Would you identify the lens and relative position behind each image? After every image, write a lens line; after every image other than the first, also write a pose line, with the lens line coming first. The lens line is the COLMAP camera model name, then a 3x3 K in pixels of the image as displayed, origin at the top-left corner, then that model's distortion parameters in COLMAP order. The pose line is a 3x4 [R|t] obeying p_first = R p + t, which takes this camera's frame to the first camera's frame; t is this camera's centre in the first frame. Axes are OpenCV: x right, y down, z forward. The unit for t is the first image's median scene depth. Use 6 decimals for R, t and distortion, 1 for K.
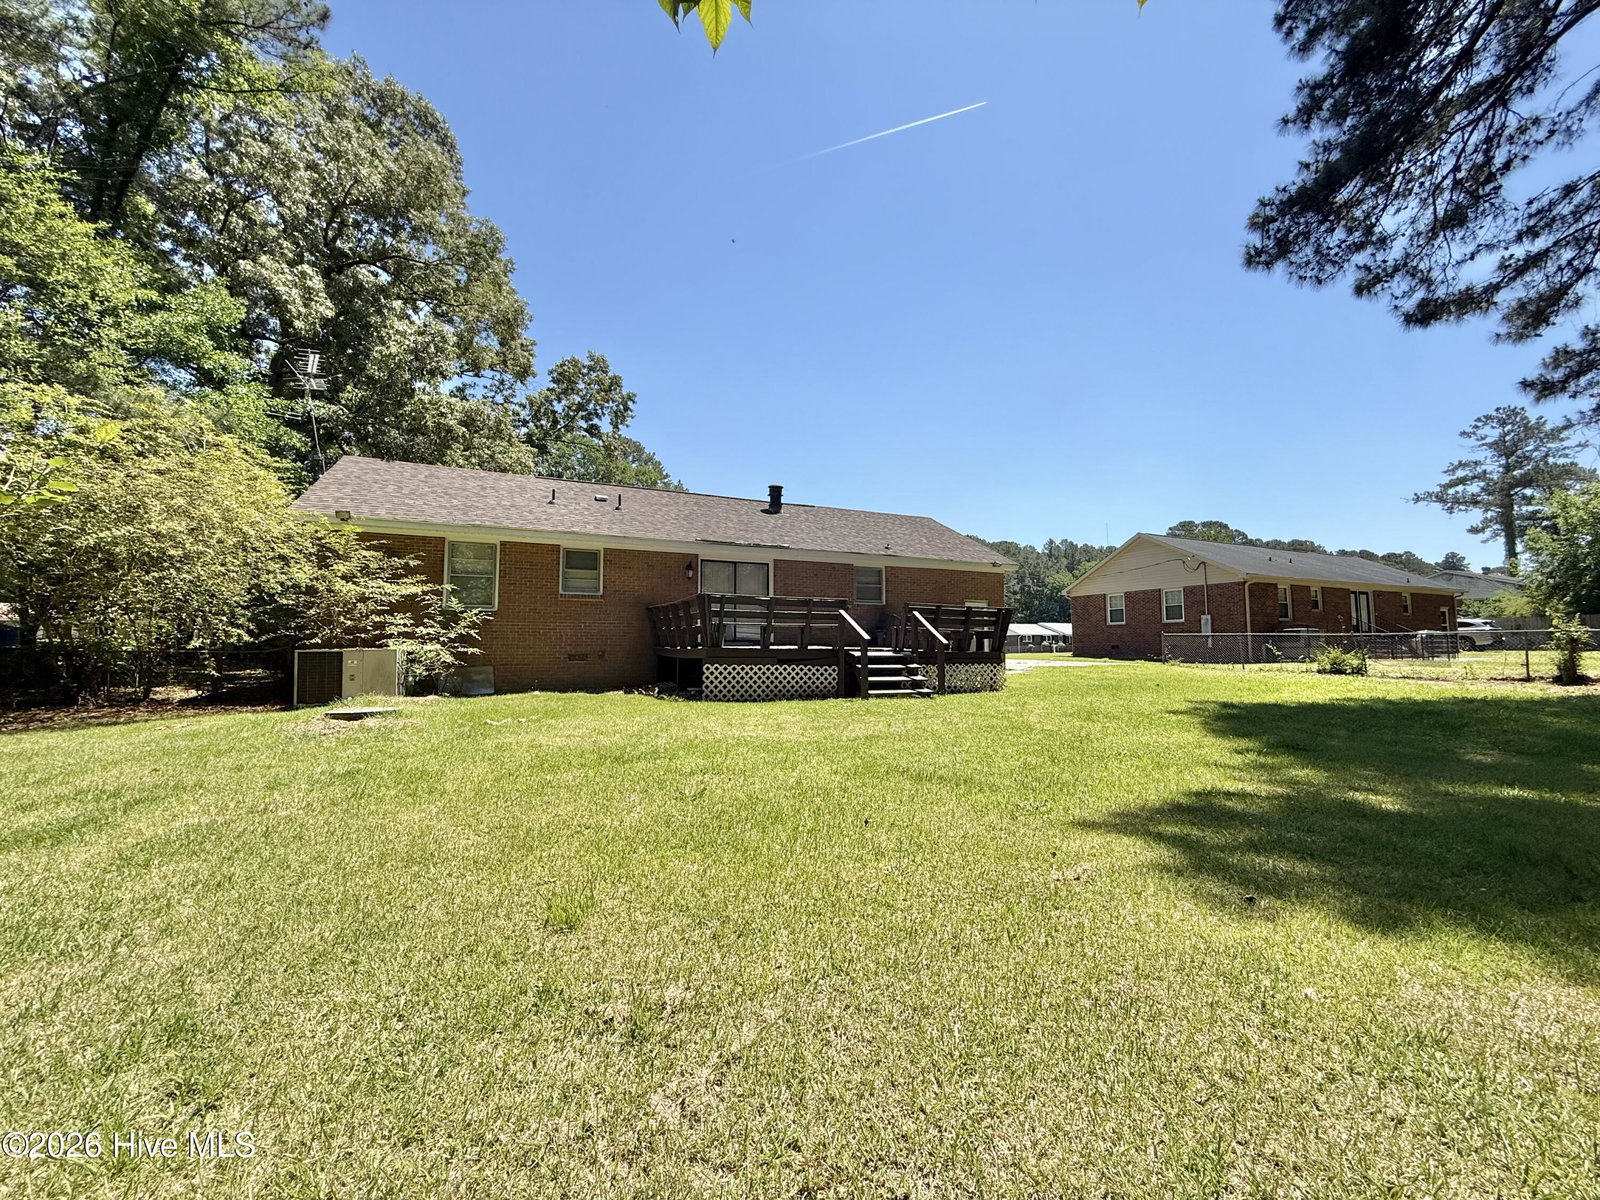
lens RADIAL K [[634.0, 0, 800.0], [0, 634.0, 600.0], [0, 0, 1]] dist [0.000104, -0.000268]
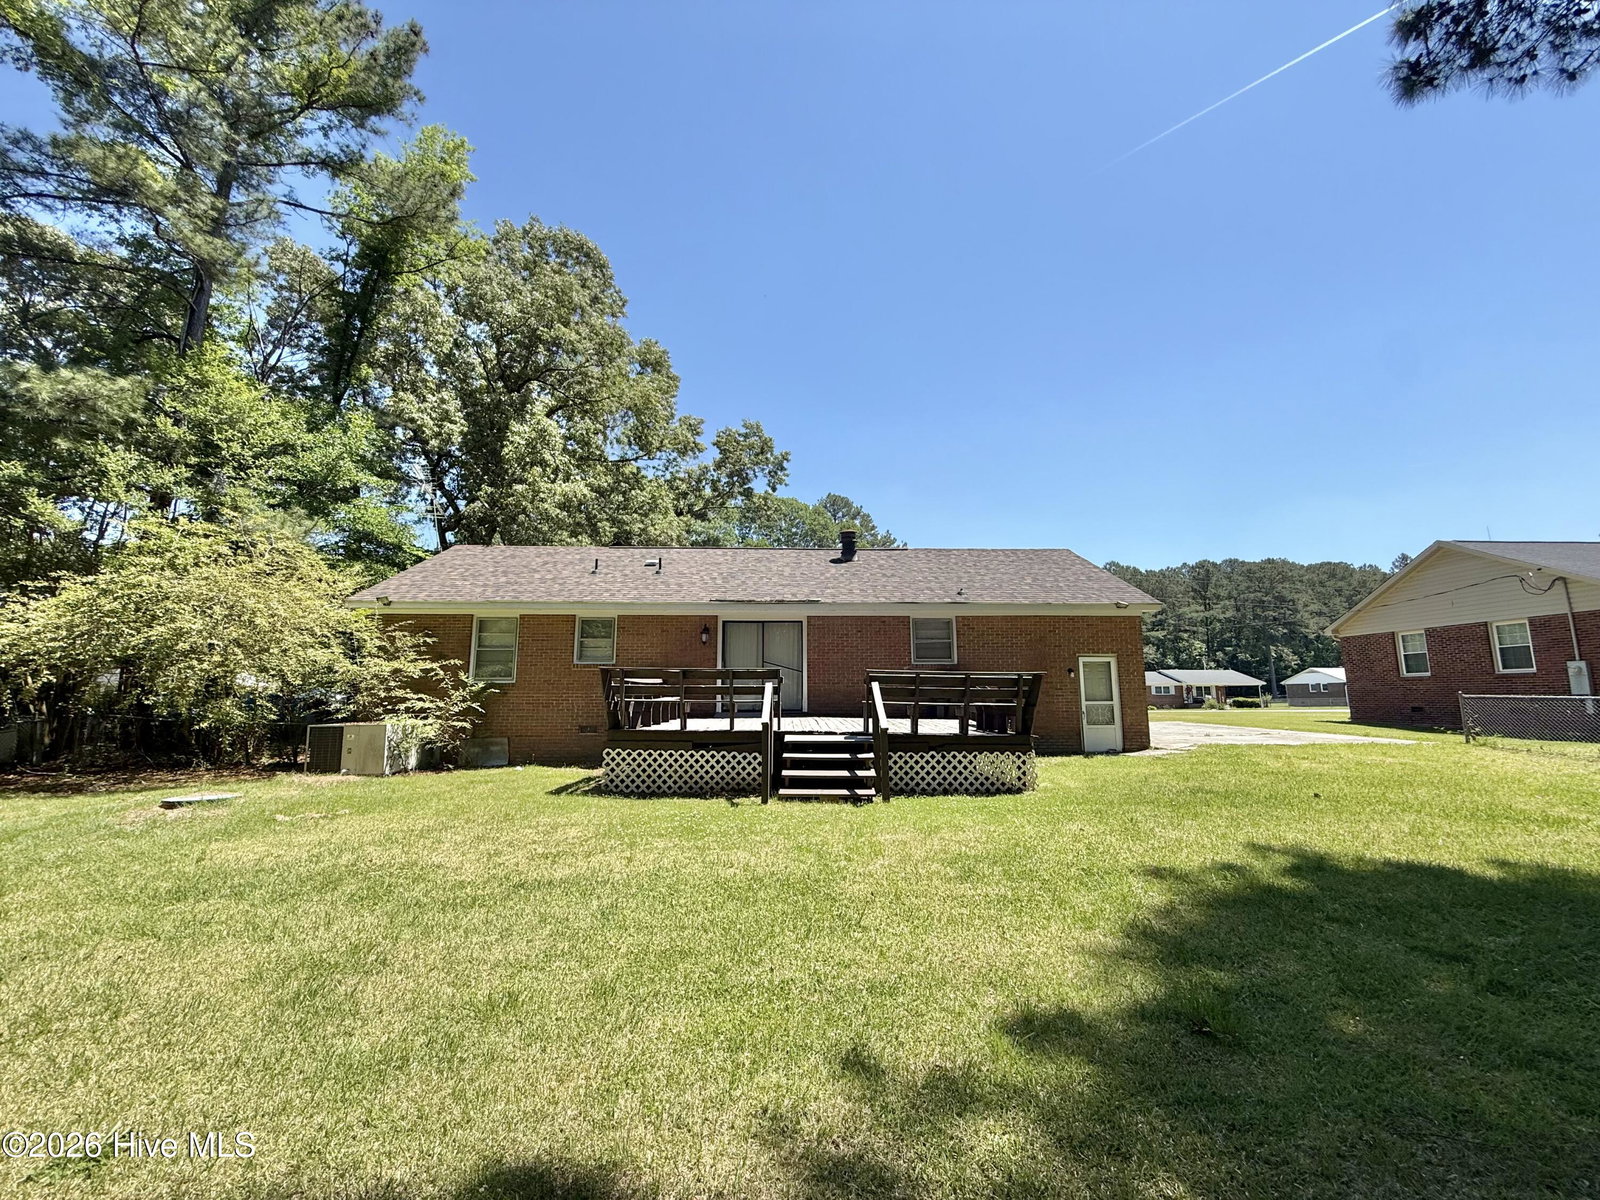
lens RADIAL K [[634.0, 0, 800.0], [0, 634.0, 600.0], [0, 0, 1]] dist [0.000104, -0.000268]
pose [[0.918355, -0.060615, -0.391089, 0.334672], [0.030959, 0.996176, -0.081702, -0.017106], [0.394546, 0.062924, 0.916719, 0.217775]]
